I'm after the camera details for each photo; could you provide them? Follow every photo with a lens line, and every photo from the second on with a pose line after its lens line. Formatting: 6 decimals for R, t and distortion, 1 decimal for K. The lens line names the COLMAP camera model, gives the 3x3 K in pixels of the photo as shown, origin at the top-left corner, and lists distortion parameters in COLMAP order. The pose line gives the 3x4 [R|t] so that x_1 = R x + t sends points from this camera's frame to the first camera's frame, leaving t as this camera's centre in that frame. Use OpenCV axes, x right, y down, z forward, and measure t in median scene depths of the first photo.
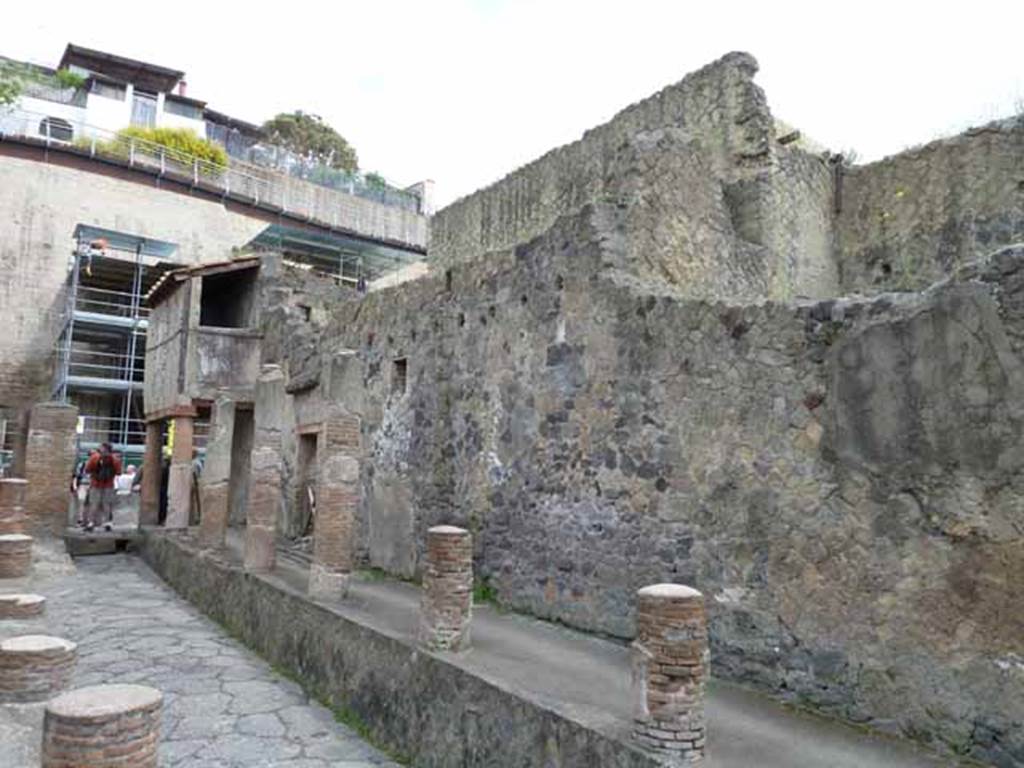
lens RADIAL K [[1051.5, 0, 512.0], [0, 1051.5, 384.0], [0, 0, 1]] dist [-0.150866, 0.187194]
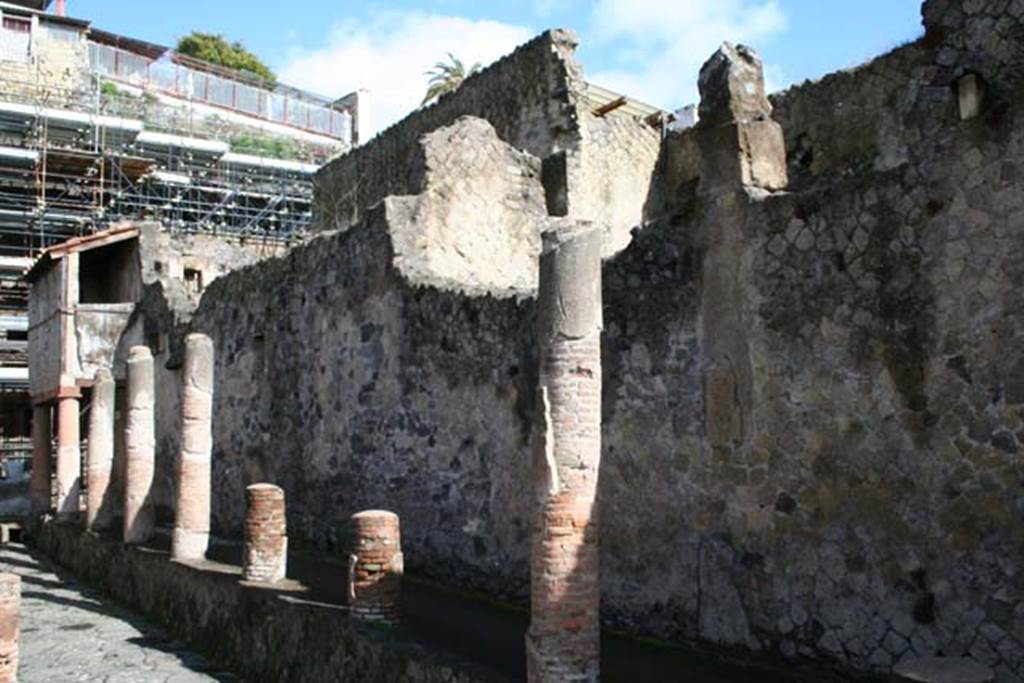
lens RADIAL K [[1370.3, 0, 512.0], [0, 1370.3, 341.5], [0, 0, 1]] dist [-0.310786, 0.538836]
pose [[0.998597, -0.052937, -0.001081, 0.169228], [0.052947, 0.998523, 0.012199, -0.023608], [0.000434, -0.012239, 0.999925, -0.405688]]
